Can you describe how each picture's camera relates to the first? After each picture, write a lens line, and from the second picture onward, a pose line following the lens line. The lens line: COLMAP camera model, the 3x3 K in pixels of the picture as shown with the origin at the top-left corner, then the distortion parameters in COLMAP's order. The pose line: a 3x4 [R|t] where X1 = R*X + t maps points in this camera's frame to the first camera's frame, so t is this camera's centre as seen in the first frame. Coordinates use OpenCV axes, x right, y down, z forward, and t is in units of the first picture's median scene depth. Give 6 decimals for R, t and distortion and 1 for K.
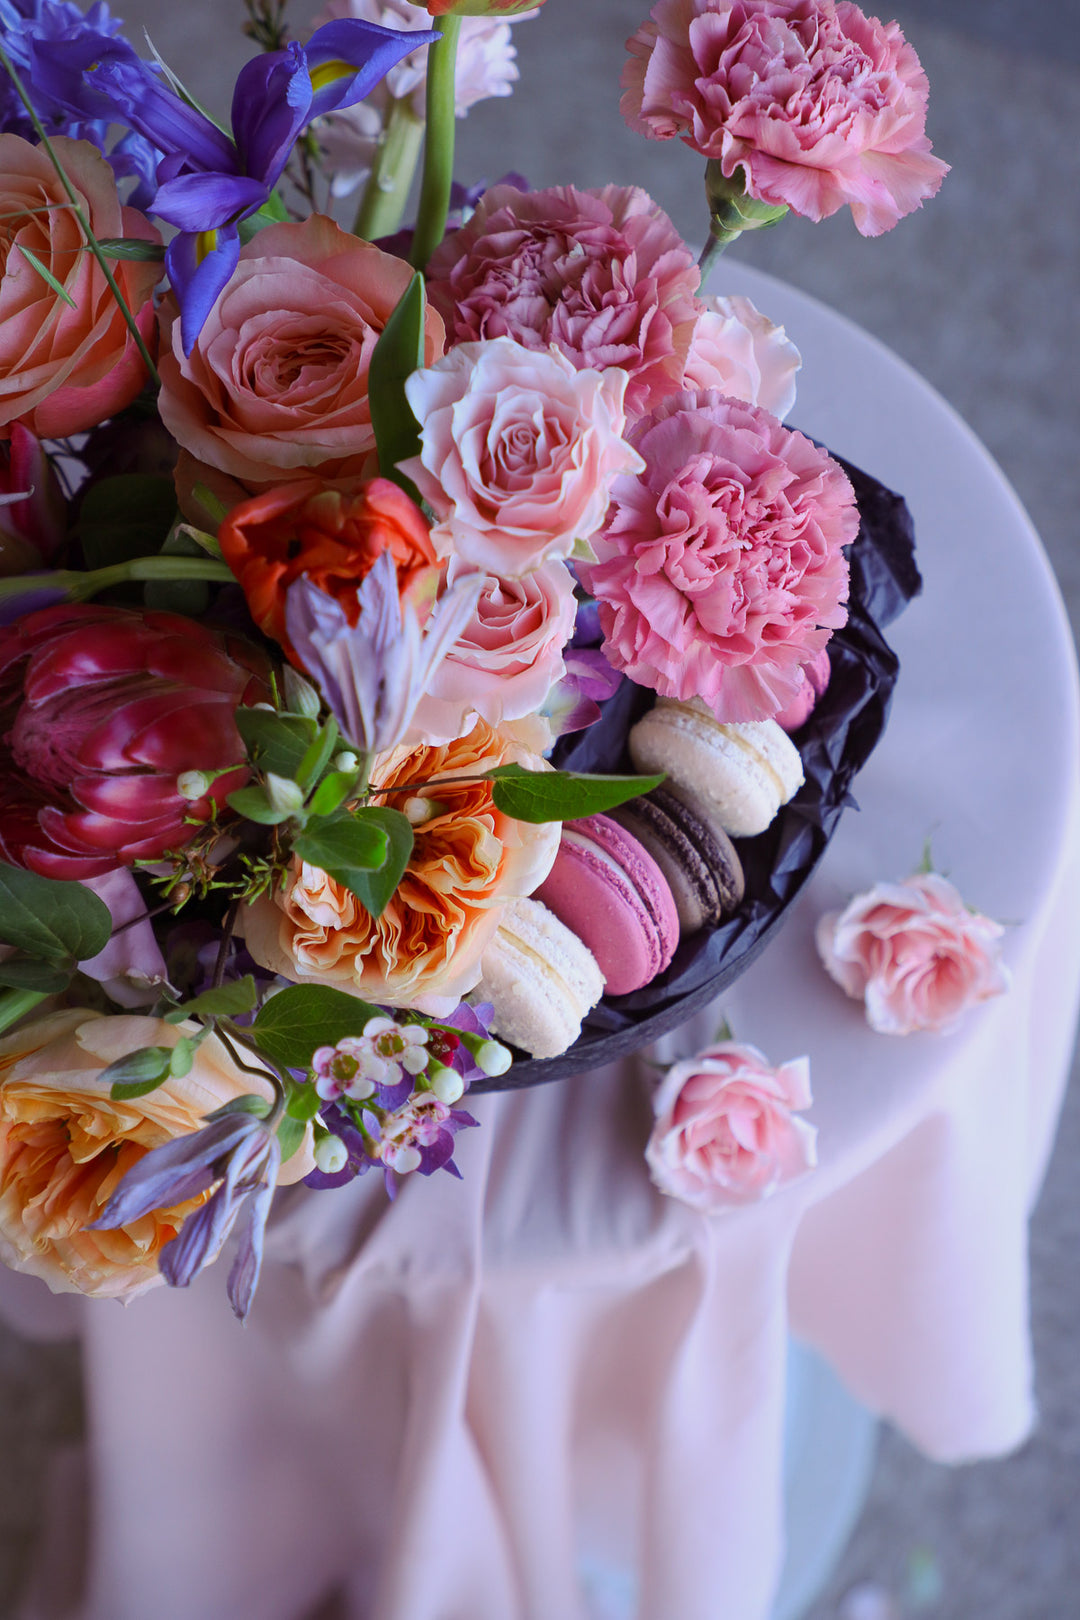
lens RADIAL K [[2789.0, 0, 515.4], [0, 2789.0, 780.3], [0, 0, 1]] dist [0.070065, 0.000000]
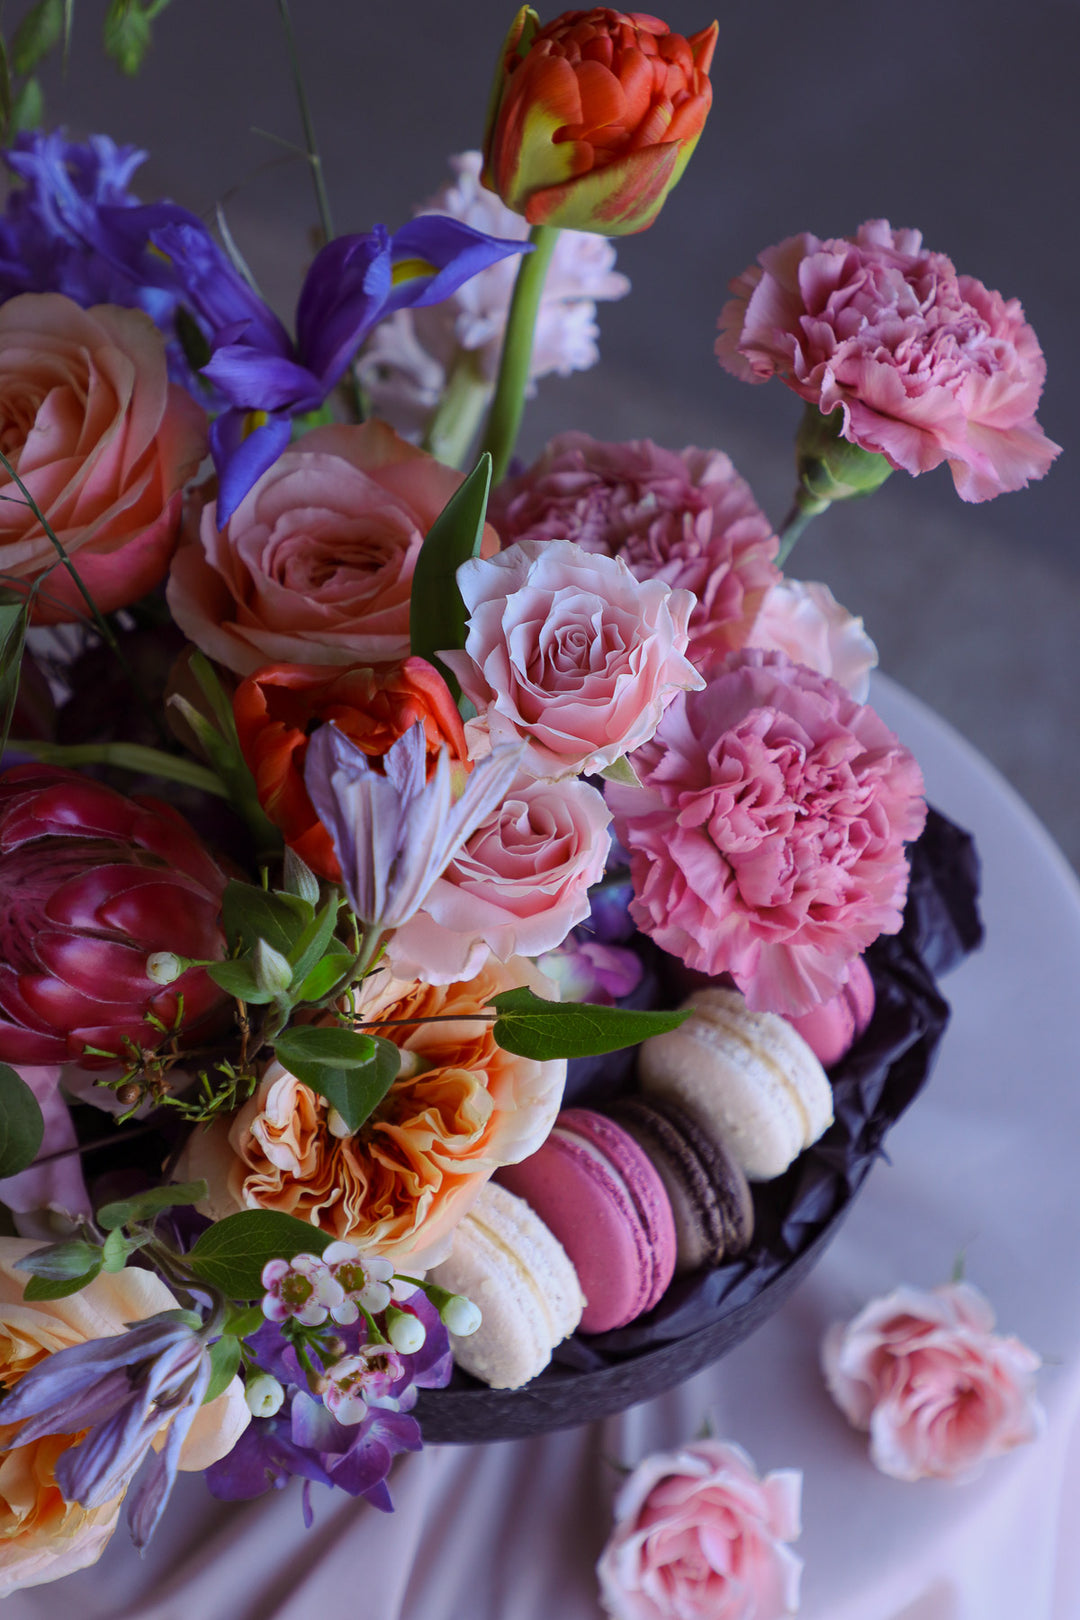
lens RADIAL K [[3436.8, 0, 531.0], [0, 3436.8, 798.7], [0, 0, 1]] dist [0.169306, 0.000000]
pose [[0.991961, 0.126162, 0.009837, -0.015553], [-0.121244, 0.969799, -0.211634, 0.154889], [-0.036240, 0.208740, 0.977299, -0.086852]]
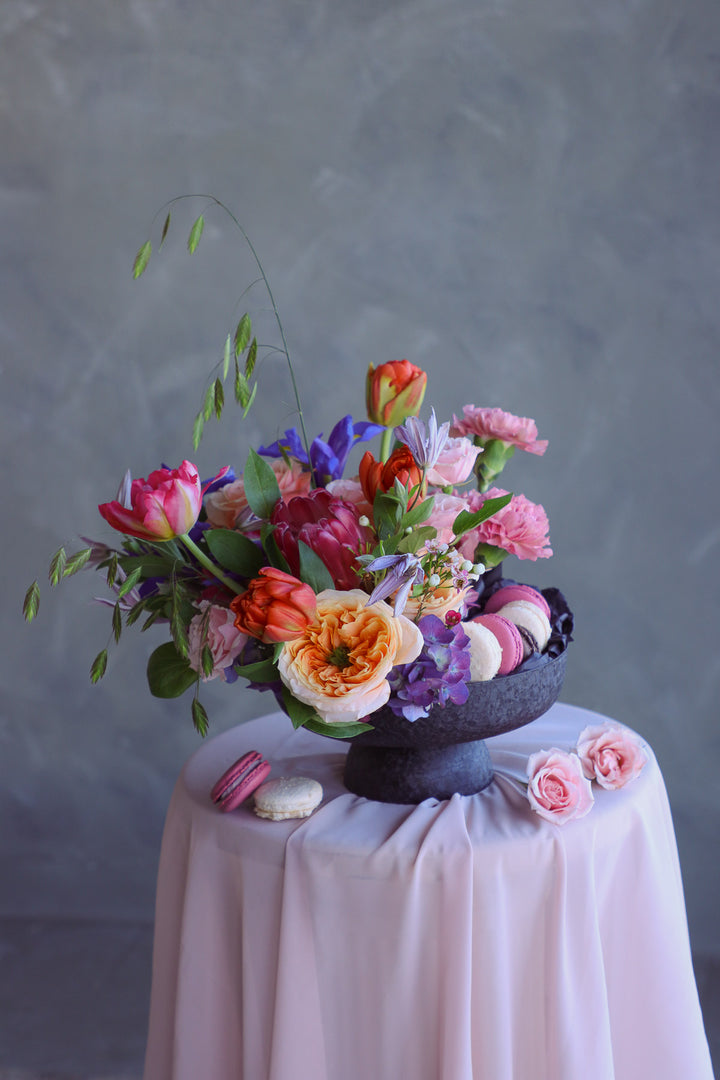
lens RADIAL K [[1859.4, 0, 356.1], [0, 1859.4, 539.0], [0, 0, 1]] dist [0.070065, 0.000000]
pose [[0.983106, -0.061262, 0.172480, -0.439488], [0.173708, 0.609283, -0.773692, 1.466393], [-0.057691, 0.790583, 0.609631, -0.215505]]
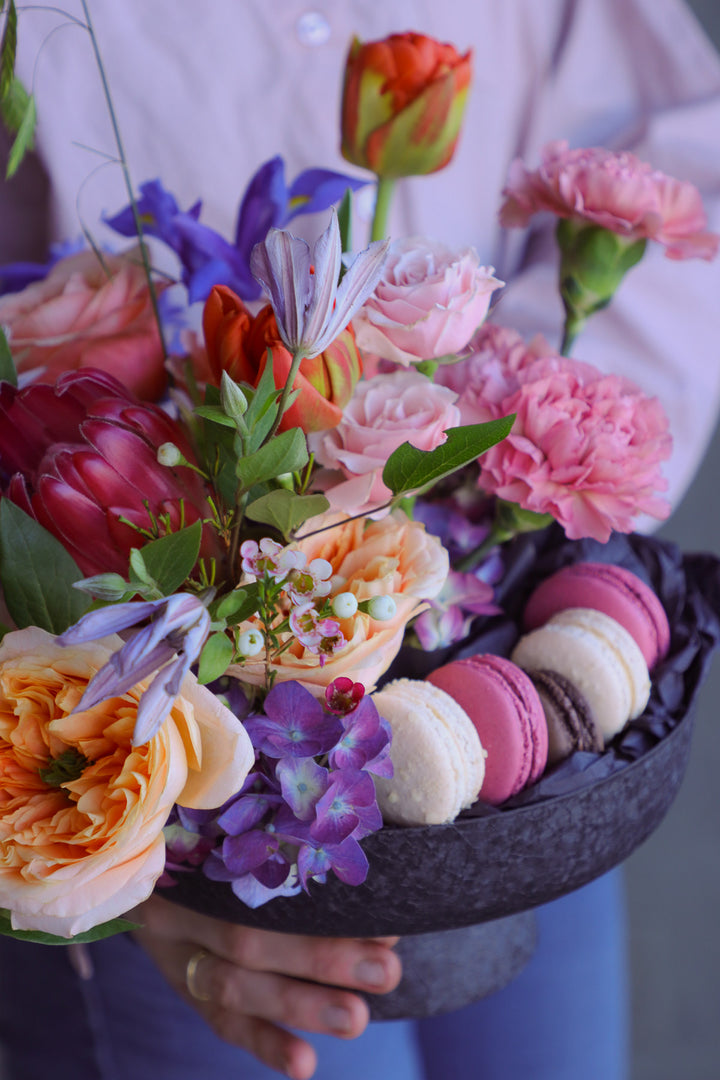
lens RADIAL K [[2485.4, 0, 356.9], [0, 2485.4, 539.3], [0, 0, 1]] dist [0.247383, 0.000000]
pose [[0.997497, -0.005740, -0.070471, 0.055412], [-0.042183, 0.751567, -0.658306, 0.755060], [0.056743, 0.659631, 0.749444, 0.114811]]
